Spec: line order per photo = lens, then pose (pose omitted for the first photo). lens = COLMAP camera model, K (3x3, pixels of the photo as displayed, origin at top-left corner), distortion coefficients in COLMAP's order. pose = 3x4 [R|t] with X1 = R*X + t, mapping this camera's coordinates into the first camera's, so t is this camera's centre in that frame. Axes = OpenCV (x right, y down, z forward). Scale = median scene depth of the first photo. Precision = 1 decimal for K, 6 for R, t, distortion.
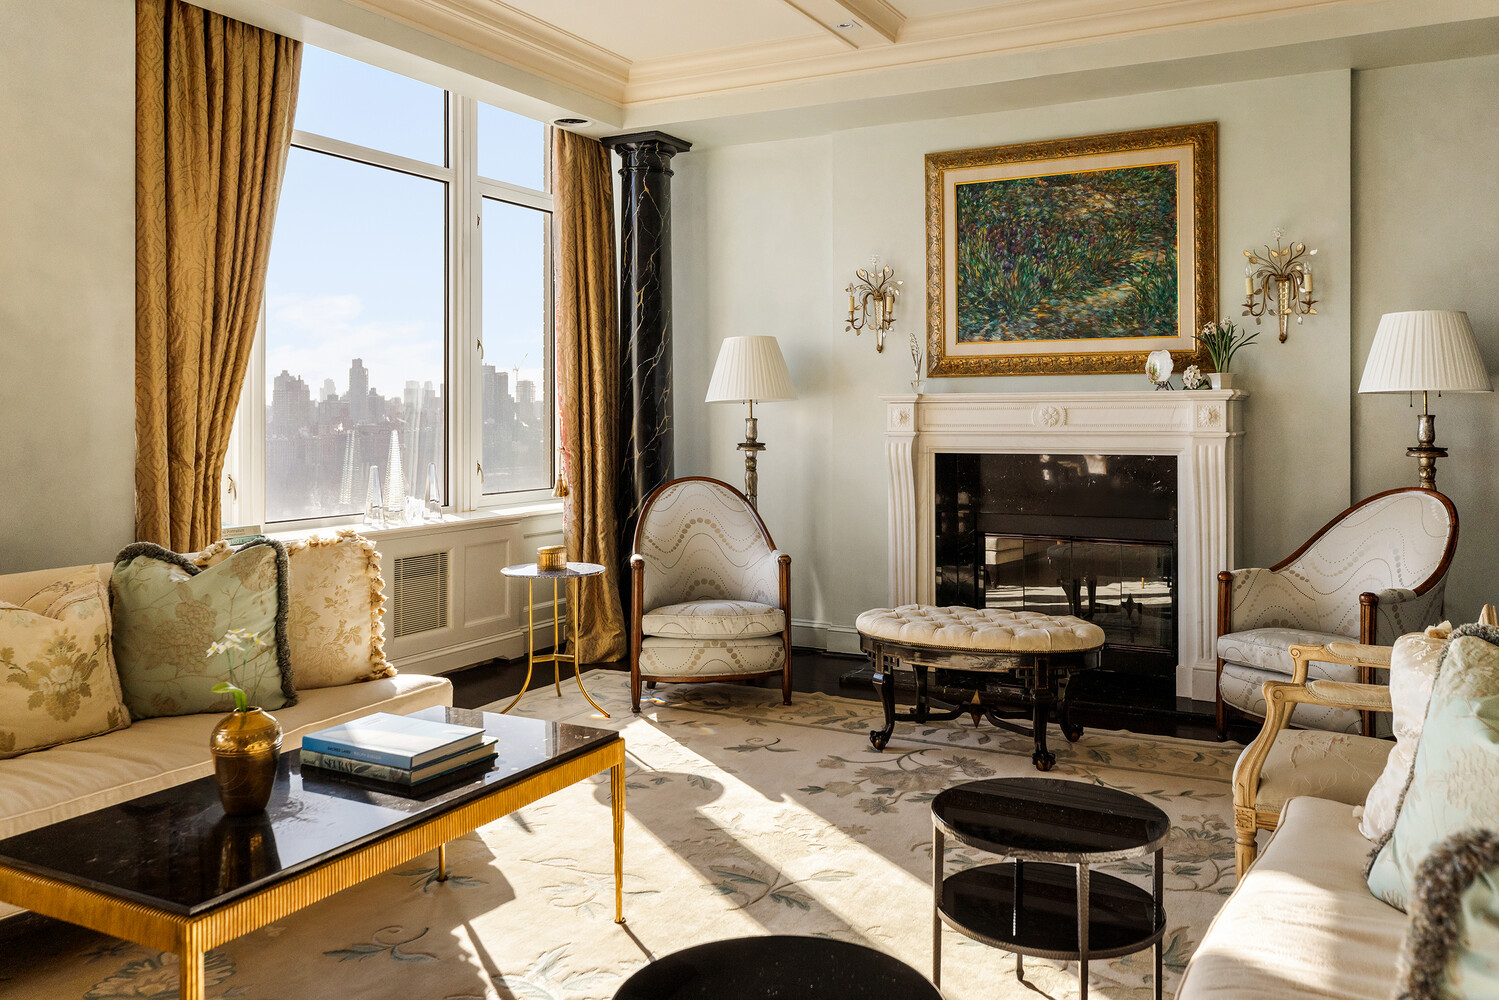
lens RADIAL K [[1193.3, 0, 749.1], [0, 1193.3, 418.0], [0, 0, 1]] dist [0.001939, 0.000169]
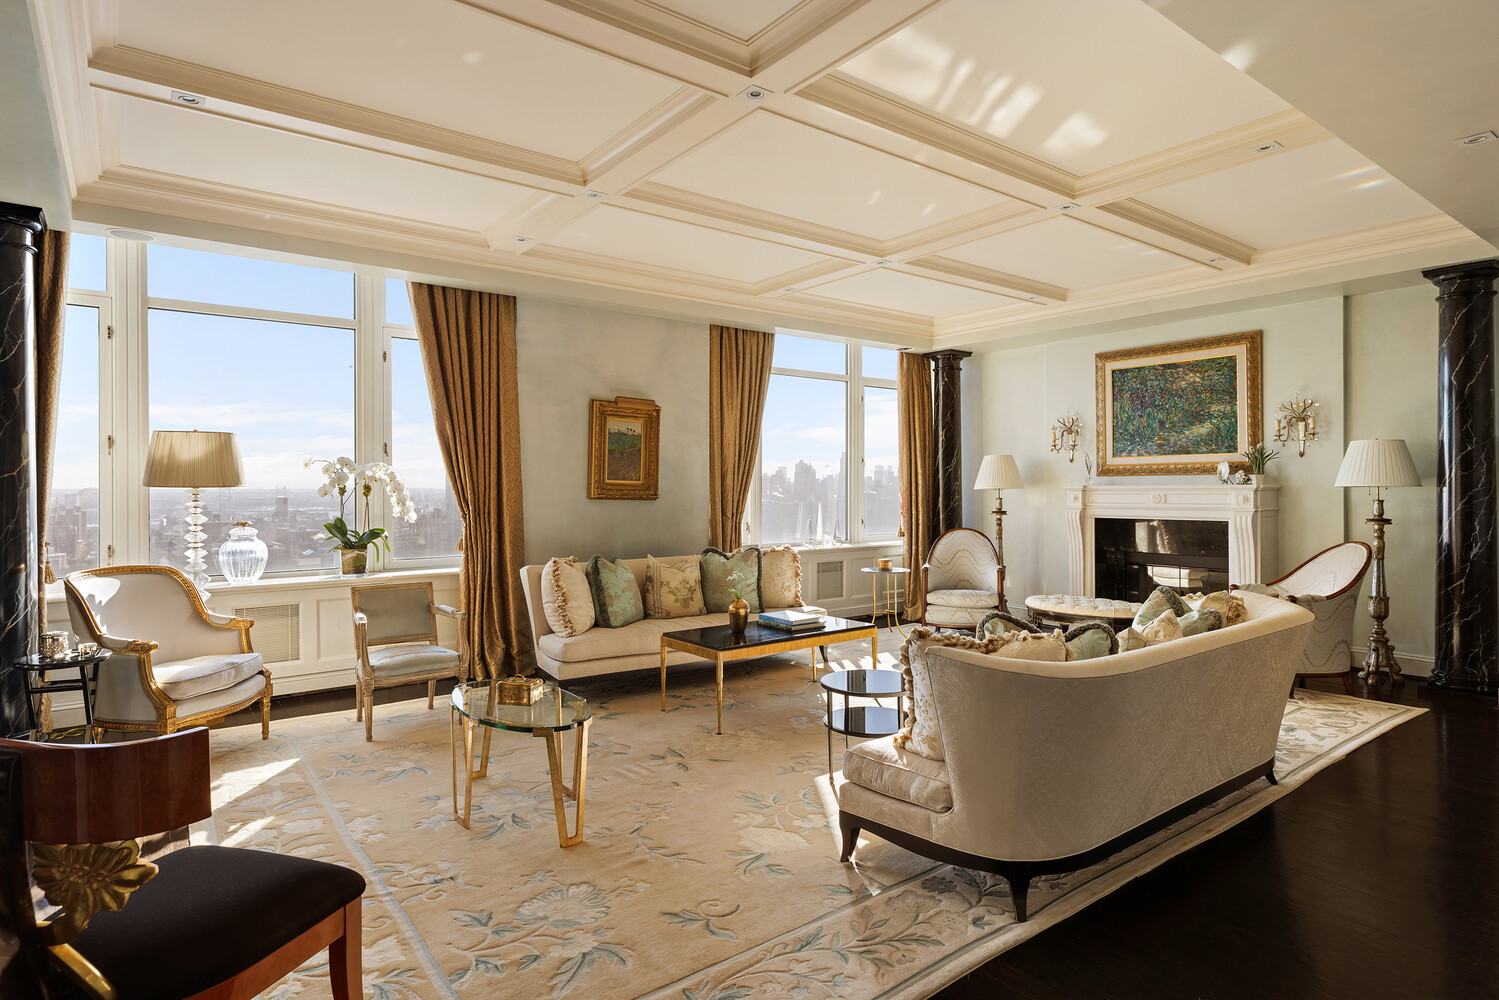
lens RADIAL K [[815.4, 0, 748.6], [0, 815.4, 496.1], [0, 0, 1]] dist [0.002200, -0.001024]
pose [[0.906129, 0.004390, -0.422978, 0.216786], [-0.001064, 0.999967, 0.008099, -0.014669], [0.423000, -0.006889, 0.906104, -0.393306]]
